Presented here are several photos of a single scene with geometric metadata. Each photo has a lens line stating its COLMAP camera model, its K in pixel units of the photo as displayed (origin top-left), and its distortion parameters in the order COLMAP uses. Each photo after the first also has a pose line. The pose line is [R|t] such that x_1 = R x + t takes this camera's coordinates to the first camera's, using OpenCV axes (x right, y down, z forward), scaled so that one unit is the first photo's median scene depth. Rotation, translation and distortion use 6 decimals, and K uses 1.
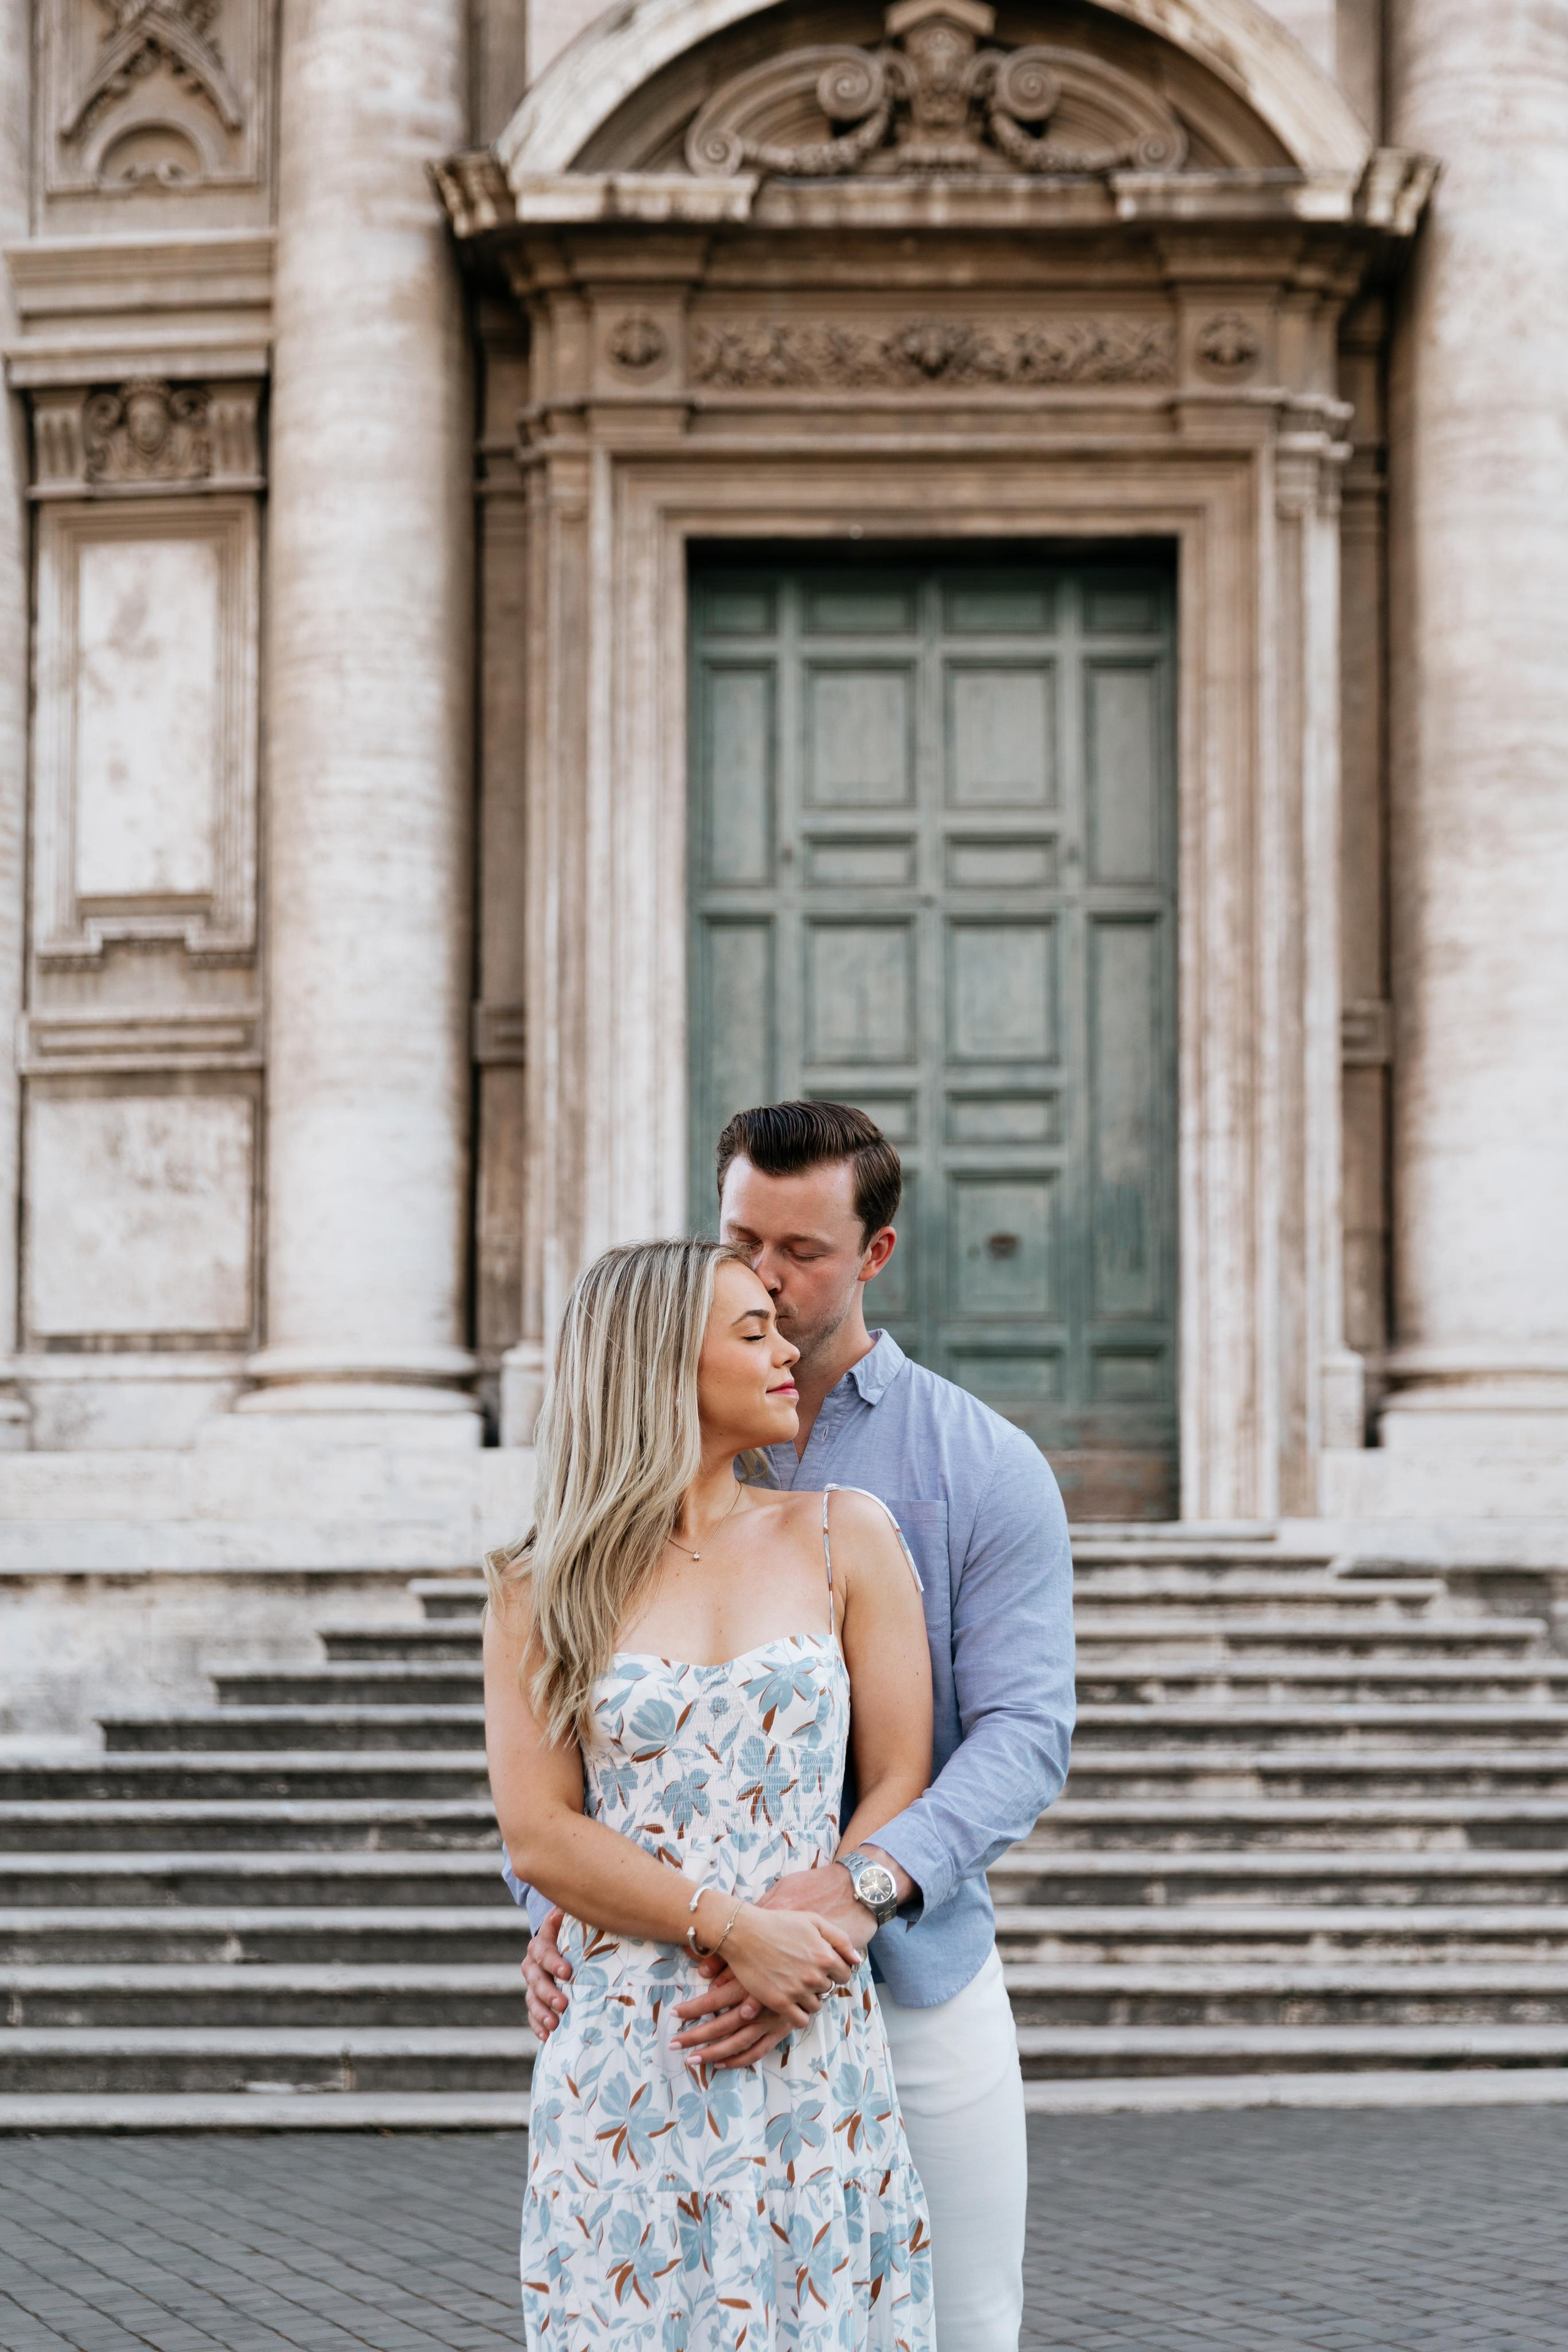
lens RADIAL K [[3442.0, 0, 1014.1], [0, 3442.0, 1559.2], [0, 0, 1]] dist [0.035817, -0.025806]
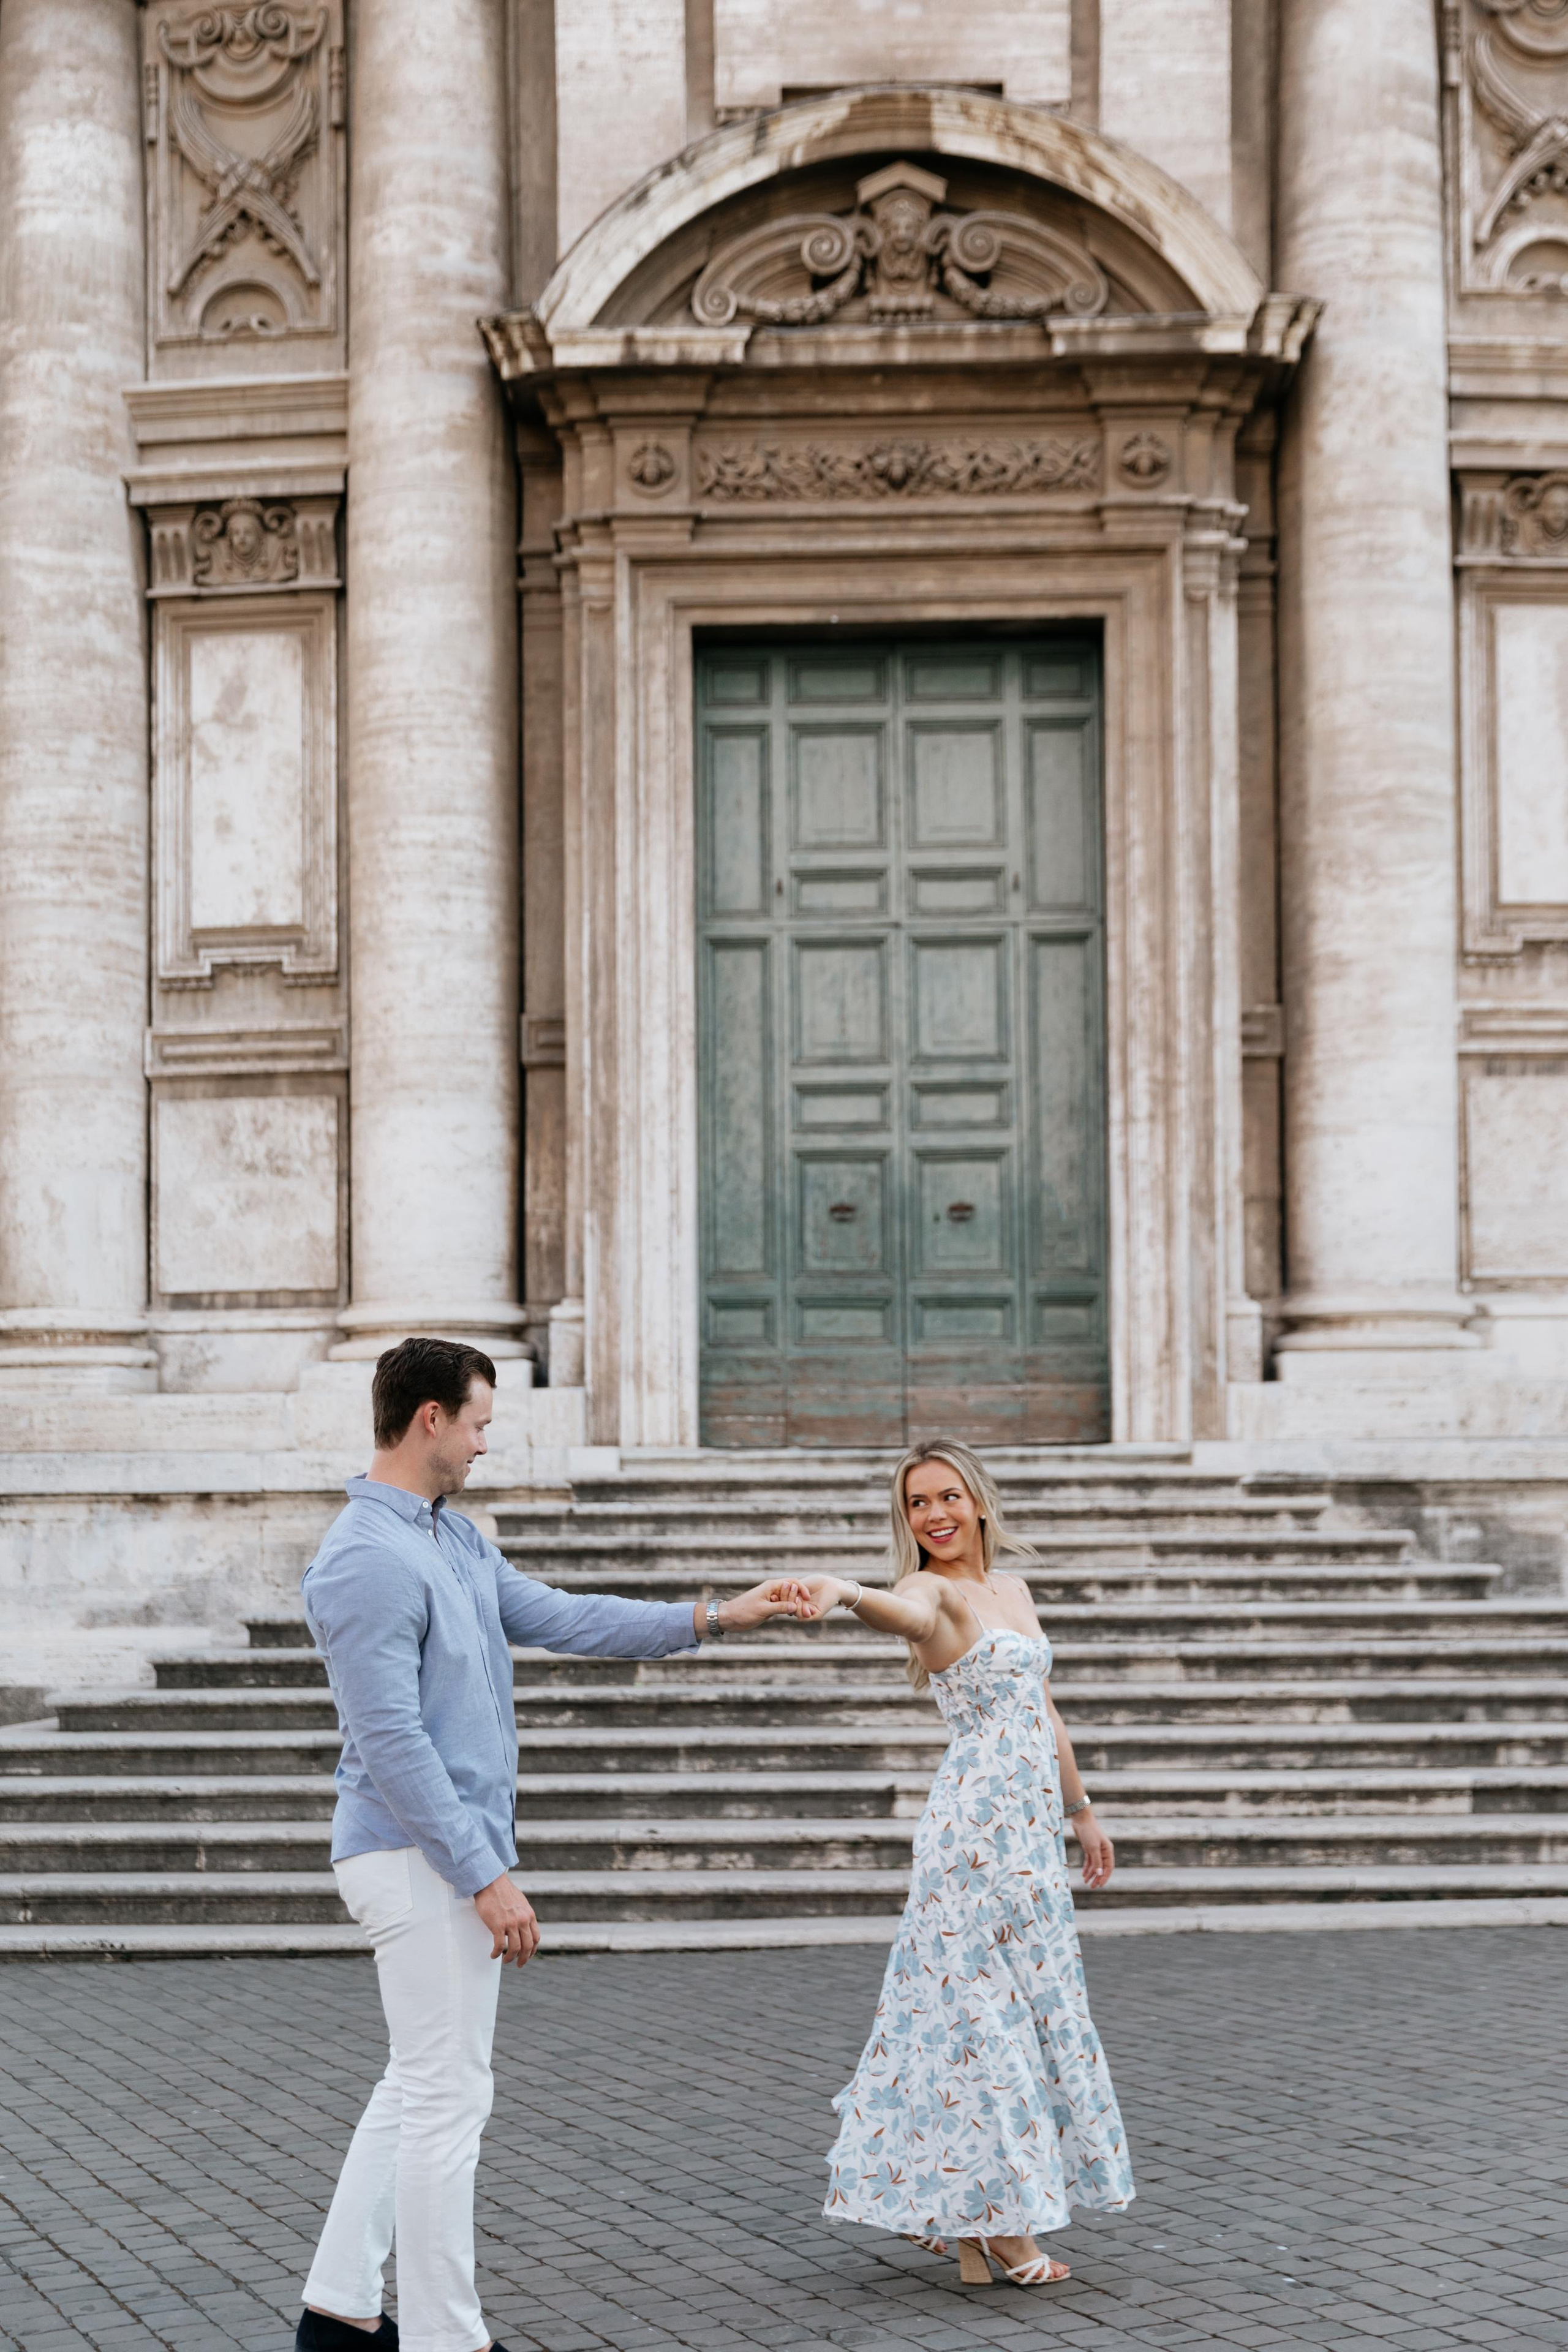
lens RADIAL K [[3204.0, 0, 838.7], [0, 3204.0, 1481.1], [0, 0, 1]] dist [0.037774, -0.035607]
pose [[0.999601, -0.008069, -0.027082, -0.016544], [0.008730, 0.999664, 0.024388, -0.025340], [0.026876, -0.024614, 0.999336, -0.123115]]
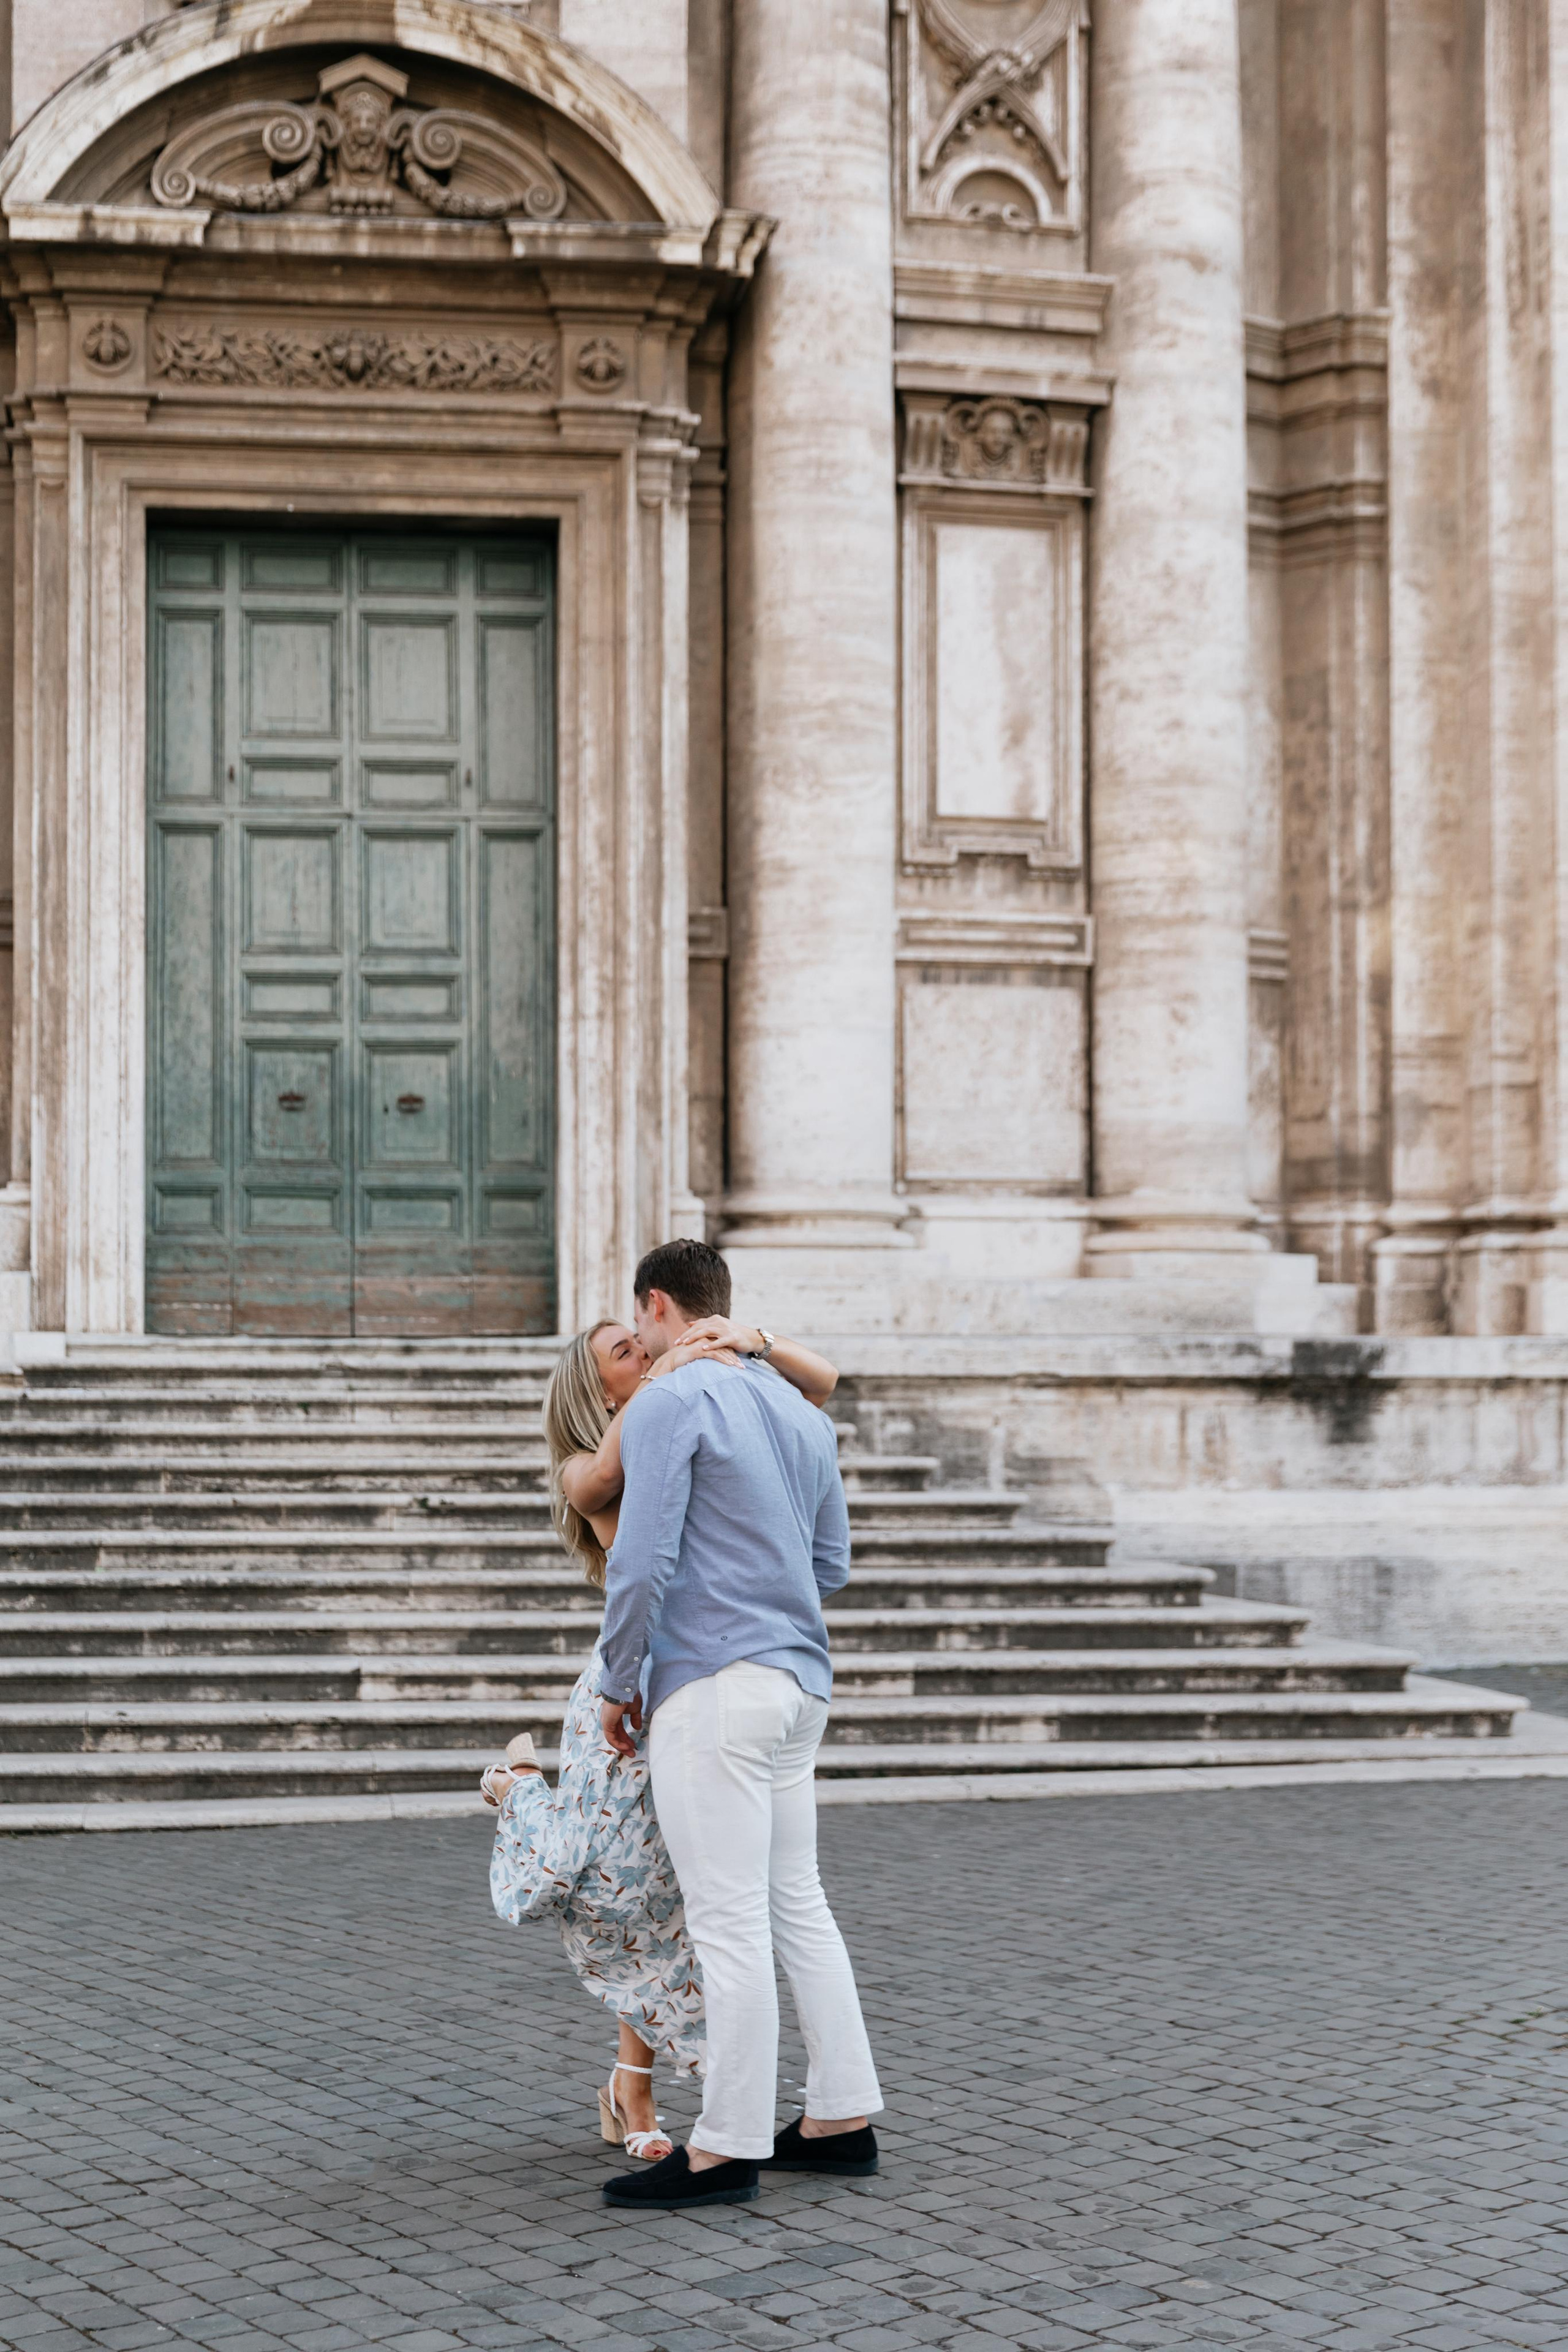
lens RADIAL K [[3323.9, 0, 635.1], [0, 3323.9, 1416.2], [0, 0, 1]] dist [0.030782, -0.014810]
pose [[0.994664, 0.002859, 0.103124, -0.045353], [-0.006816, 0.999253, 0.038032, -0.026879], [-0.102938, -0.038532, 0.993941, -0.176310]]
